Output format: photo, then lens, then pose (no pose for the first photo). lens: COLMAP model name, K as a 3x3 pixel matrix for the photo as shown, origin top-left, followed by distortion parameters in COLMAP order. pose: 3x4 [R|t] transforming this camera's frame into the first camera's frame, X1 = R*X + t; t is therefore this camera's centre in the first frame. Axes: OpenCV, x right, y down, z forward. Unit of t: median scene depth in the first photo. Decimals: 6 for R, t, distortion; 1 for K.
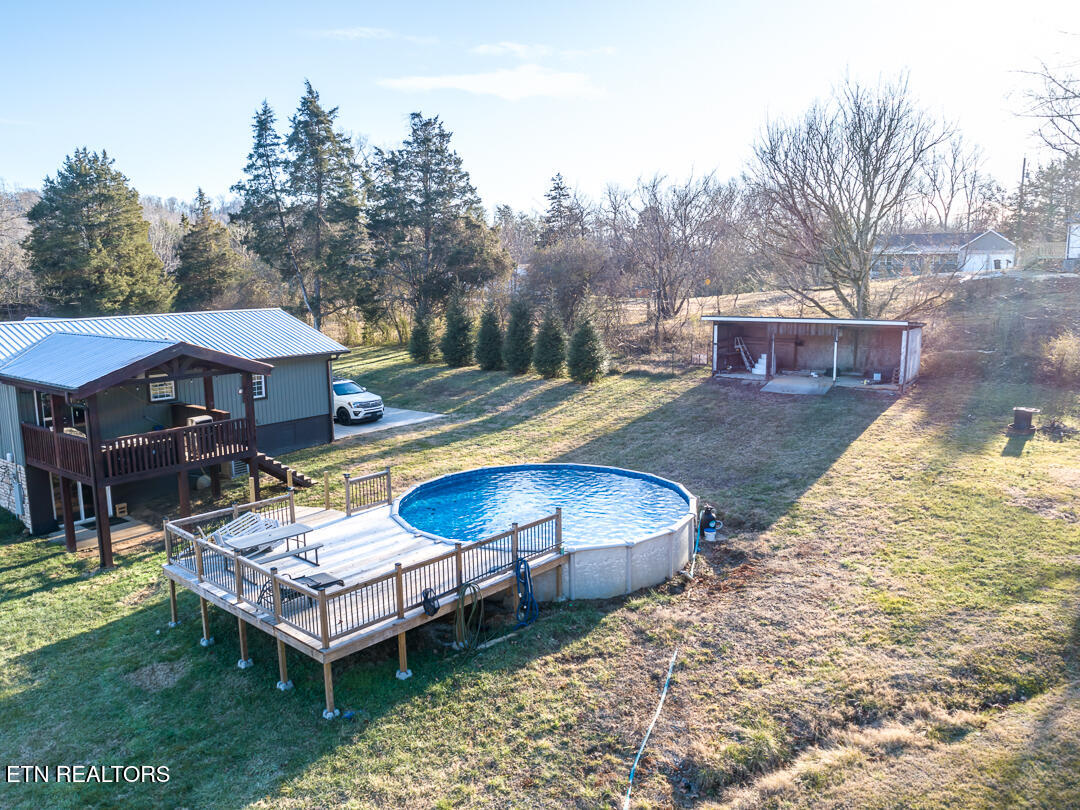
lens RADIAL K [[811.6, 0, 553.2], [0, 811.6, 406.1], [0, 0, 1]] dist [-0.023524, 0.002290]
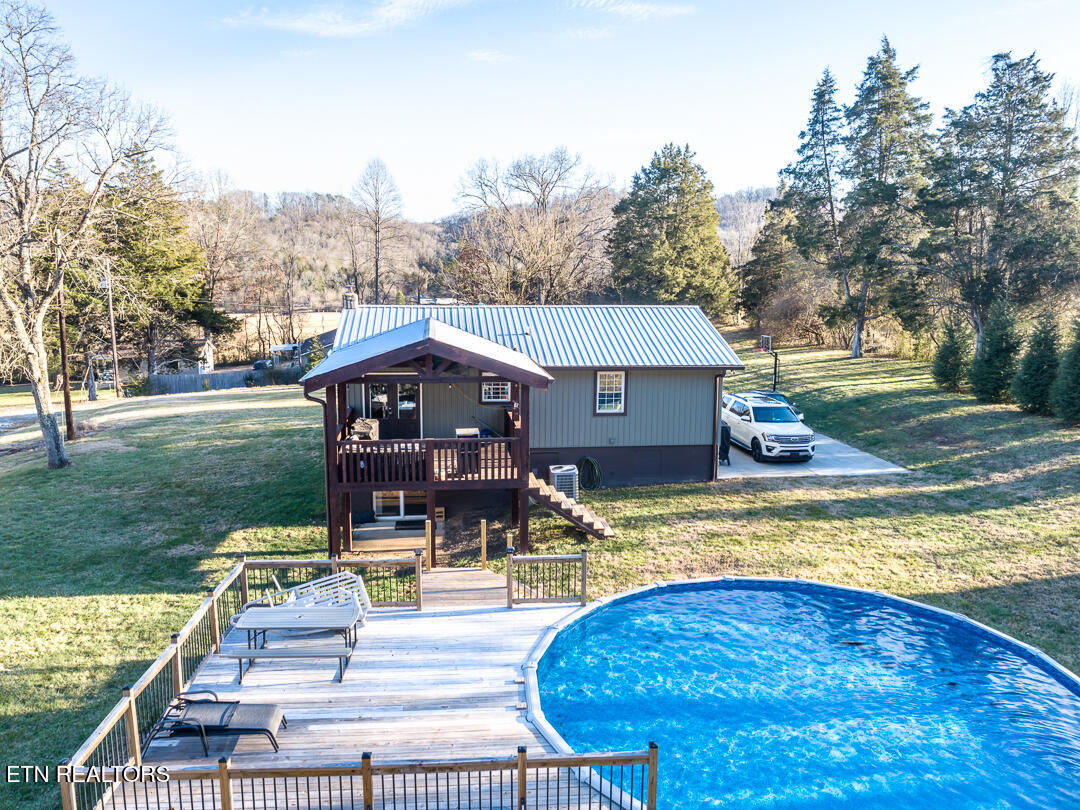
lens RADIAL K [[811.6, 0, 553.2], [0, 811.6, 406.1], [0, 0, 1]] dist [-0.023524, 0.002290]
pose [[0.707361, 0.132638, -0.694297, 0.091917], [-0.131421, 0.989789, 0.055194, -0.030840], [0.694528, 0.052203, 0.717569, 0.207083]]
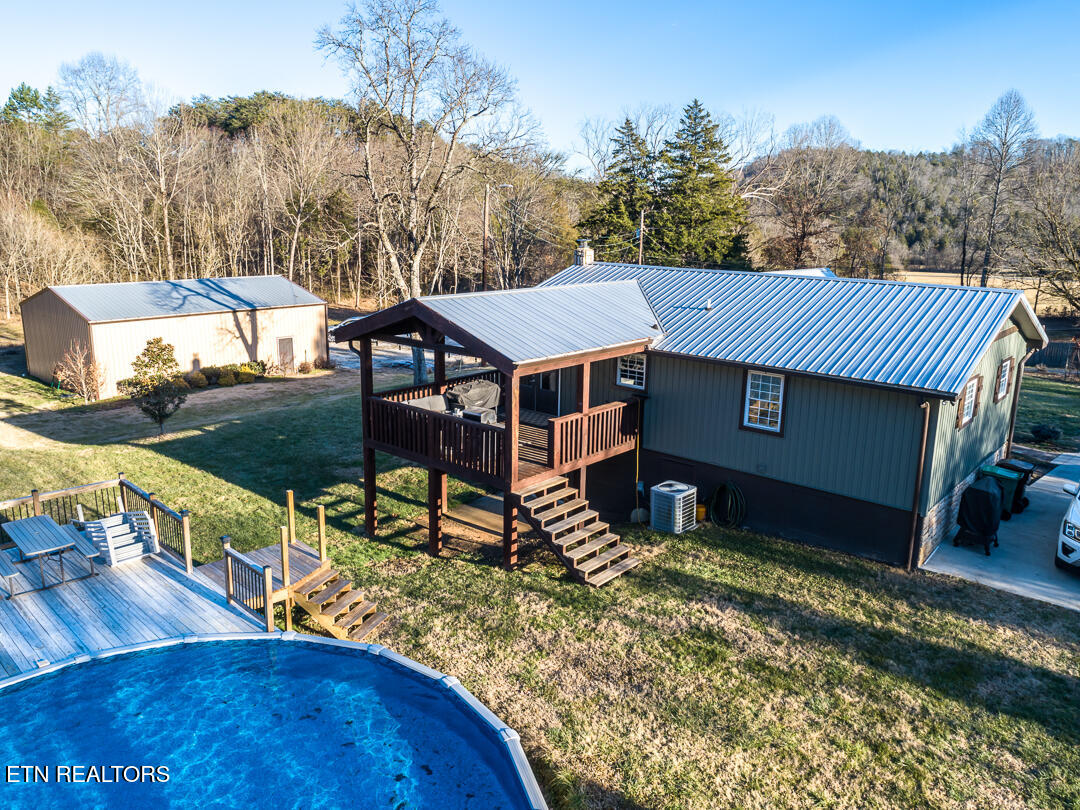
lens RADIAL K [[814.0, 0, 544.1], [0, 814.0, 404.0], [0, 0, 1]] dist [-0.022021, 0.005168]
pose [[-0.058623, 0.235048, -0.970214, 0.118112], [-0.182995, 0.952887, 0.241908, -0.079619], [0.981364, 0.191726, -0.012849, 0.478917]]
